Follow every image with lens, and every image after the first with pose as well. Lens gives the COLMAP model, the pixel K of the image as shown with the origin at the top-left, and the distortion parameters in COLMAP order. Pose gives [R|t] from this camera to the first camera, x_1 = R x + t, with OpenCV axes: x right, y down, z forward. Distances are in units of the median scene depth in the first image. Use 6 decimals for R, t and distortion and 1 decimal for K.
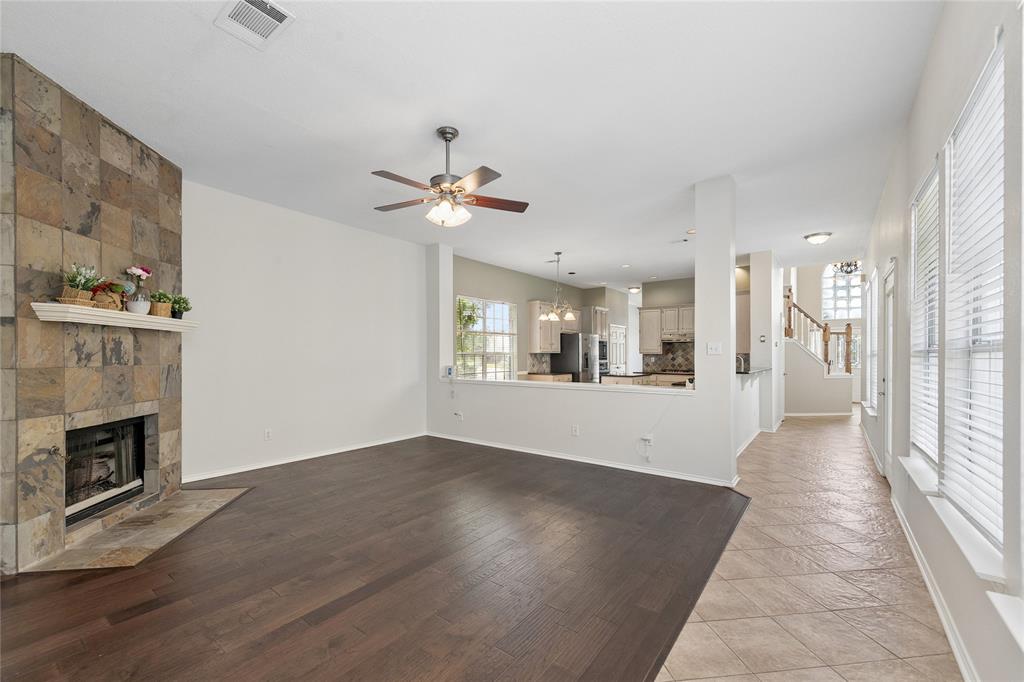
lens RADIAL K [[421.6, 0, 503.8], [0, 421.6, 355.2], [0, 0, 1]] dist [-0.001730, -0.000277]
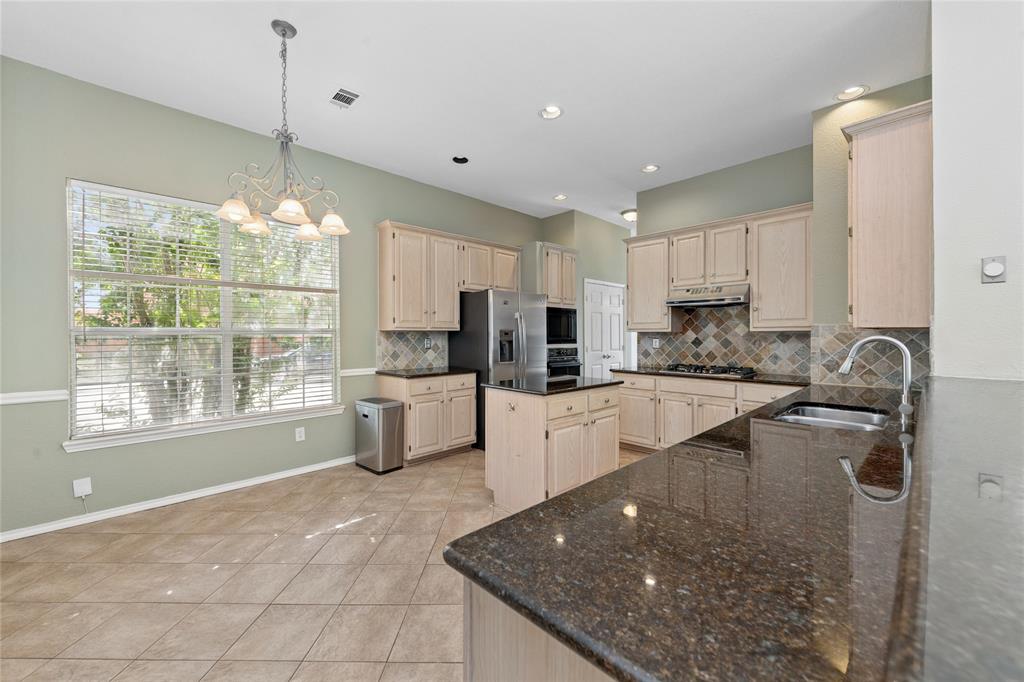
lens RADIAL K [[401.0, 0, 512.7], [0, 401.0, 336.1], [0, 0, 1]] dist [0.002597, -0.000253]
pose [[0.990063, -0.001836, -0.140613, 0.353054], [0.002341, 0.999991, 0.003423, -0.000125], [0.140605, -0.003719, 0.990059, 0.708521]]
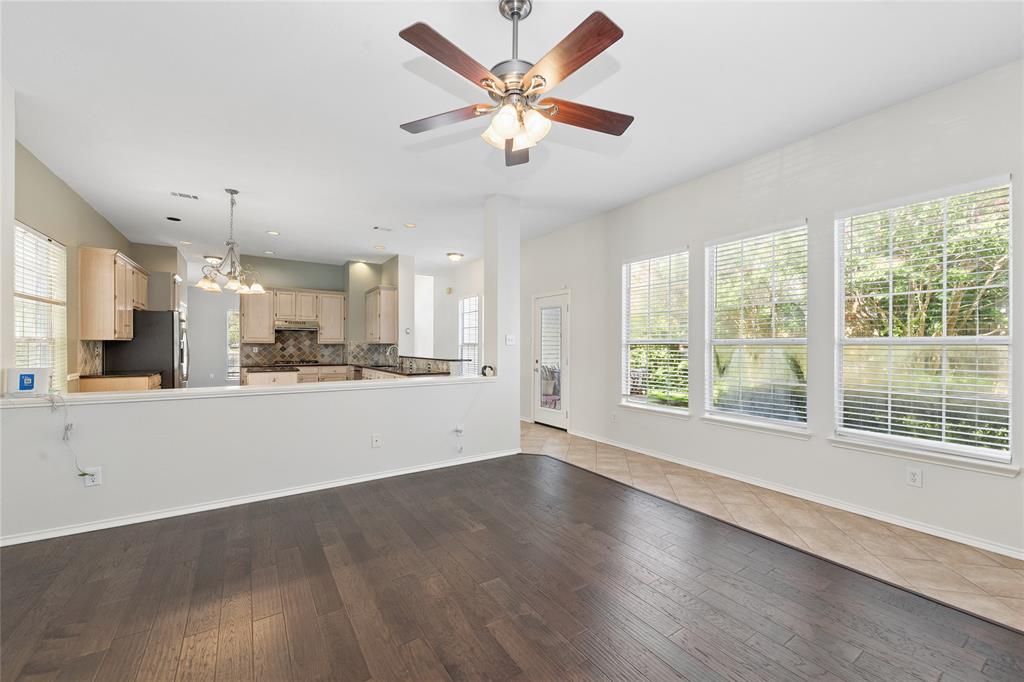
lens RADIAL K [[396.9, 0, 513.7], [0, 396.9, 343.8], [0, 0, 1]] dist [0.008204, -0.000111]
pose [[0.311504, 0.006342, 0.950224, -0.330775], [-0.004888, 0.999975, -0.005072, 0.000071], [-0.950232, -0.003065, 0.311527, 0.379071]]
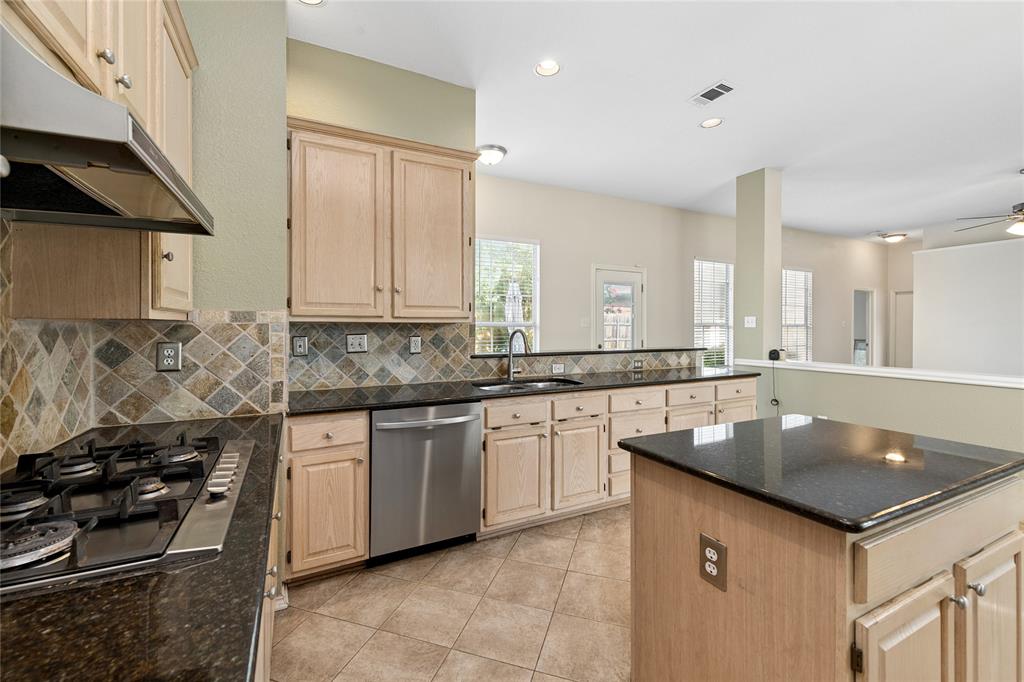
lens RADIAL K [[403.2, 0, 505.2], [0, 403.2, 329.6], [0, 0, 1]] dist [0.012178, -0.005566]
pose [[-0.895667, -0.003517, 0.444711, 0.376596], [-0.000702, 0.999979, 0.006494, -0.000936], [-0.444725, 0.005505, -0.895650, 1.372865]]
